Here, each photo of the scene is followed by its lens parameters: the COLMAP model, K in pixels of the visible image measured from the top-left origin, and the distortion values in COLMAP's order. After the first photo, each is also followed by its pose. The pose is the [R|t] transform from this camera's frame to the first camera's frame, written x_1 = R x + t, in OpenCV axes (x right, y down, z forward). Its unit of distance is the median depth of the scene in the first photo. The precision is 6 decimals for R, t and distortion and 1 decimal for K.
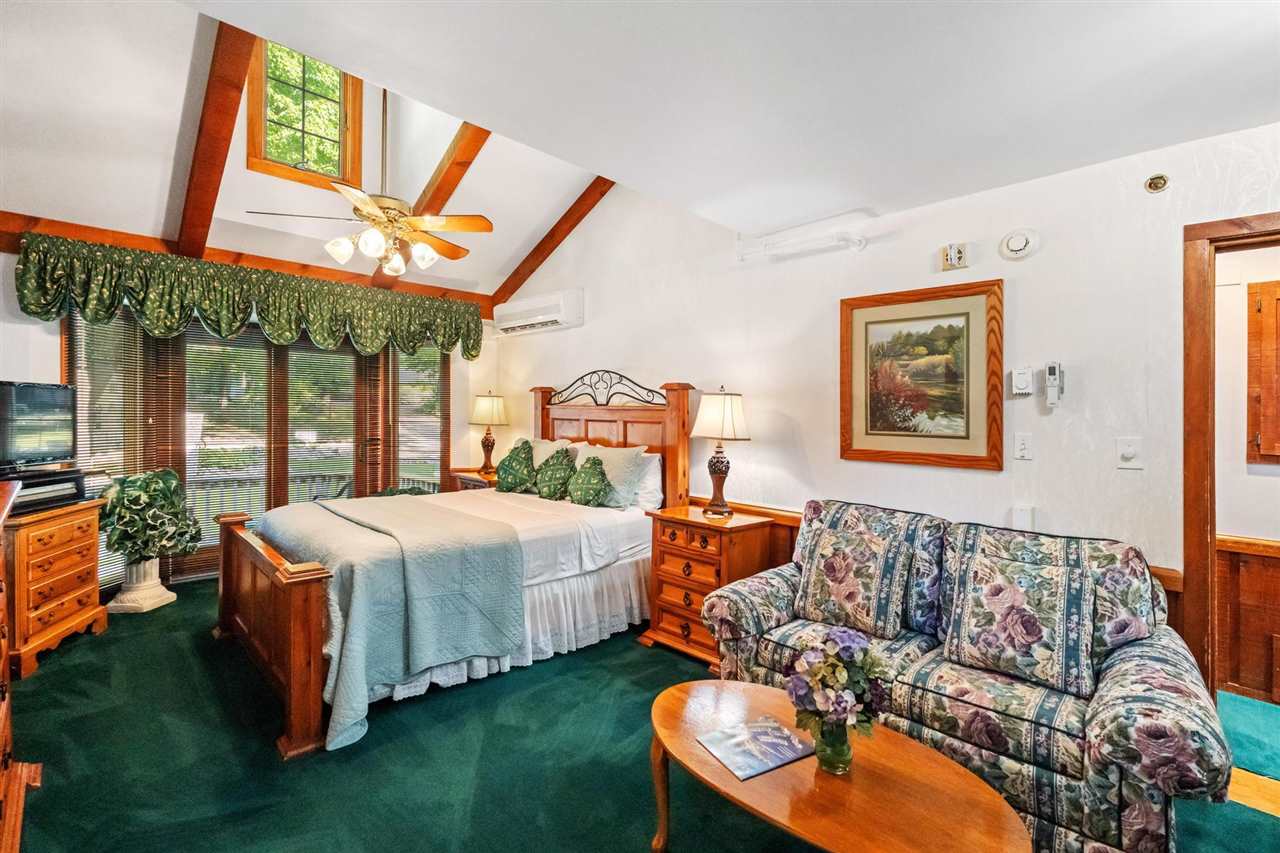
lens RADIAL K [[568.9, 0, 642.2], [0, 568.9, 417.6], [0, 0, 1]] dist [-0.001773, -0.000424]
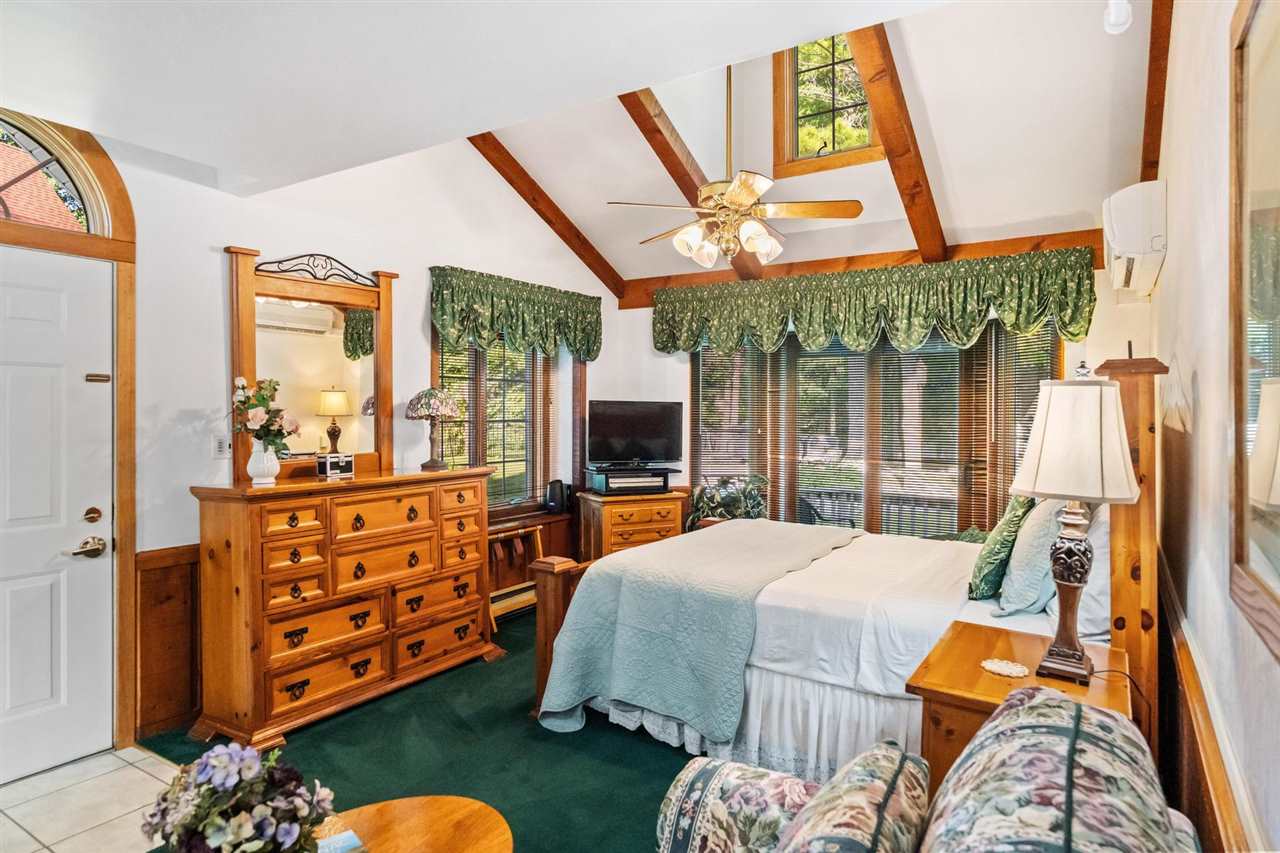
lens RADIAL K [[725.8, 0, 636.9], [0, 725.8, 418.4], [0, 0, 1]] dist [-0.036089, -0.000034]
pose [[0.208264, -0.003490, -0.978066, 0.567041], [-0.013377, 0.999890, -0.006416, -0.008086], [0.977981, 0.014420, 0.208194, 0.567781]]
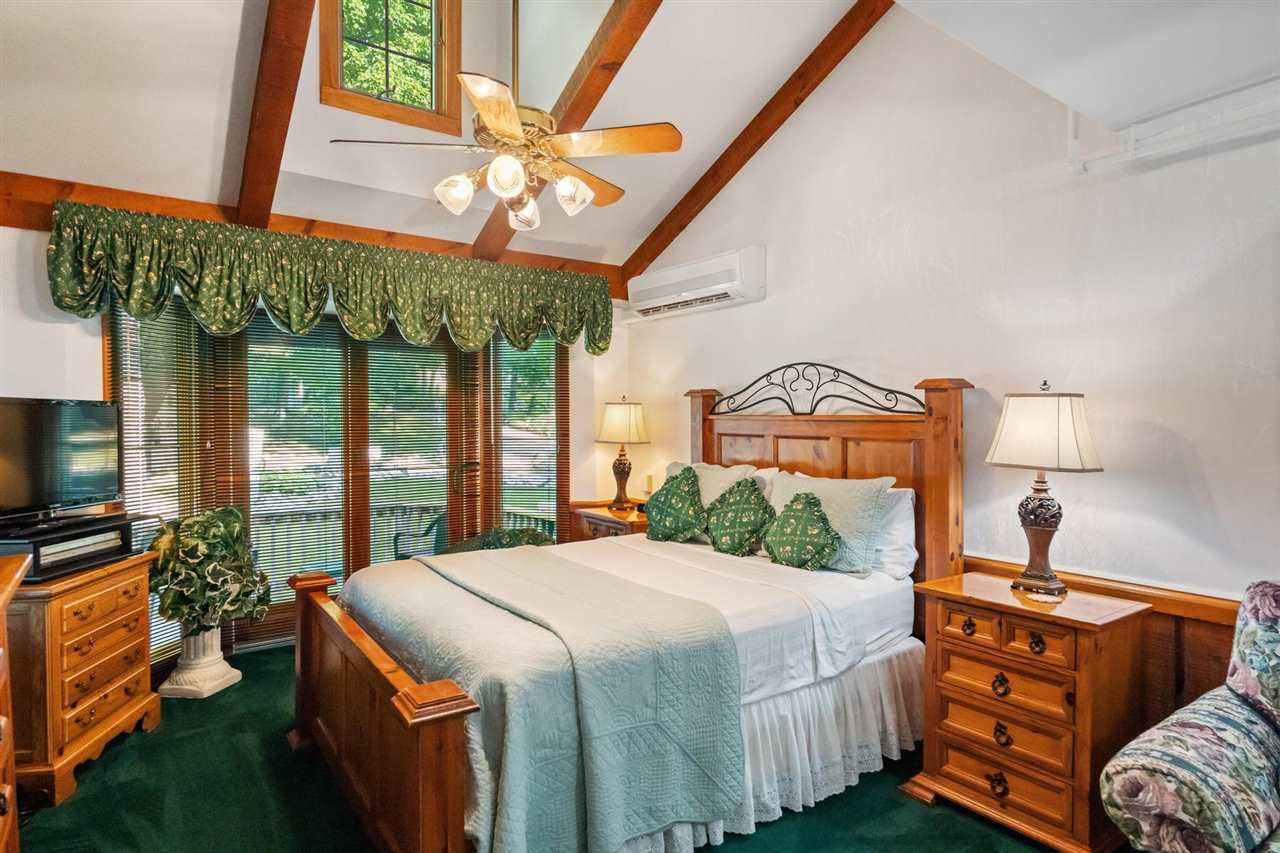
lens RADIAL K [[694.9, 0, 639.7], [0, 694.9, 423.9], [0, 0, 1]] dist [0.000599, -0.000768]
pose [[0.987502, -0.014941, -0.156898, -0.165703], [0.014798, 0.999888, -0.002085, -0.014470], [0.156911, -0.000263, 0.987613, 0.190882]]
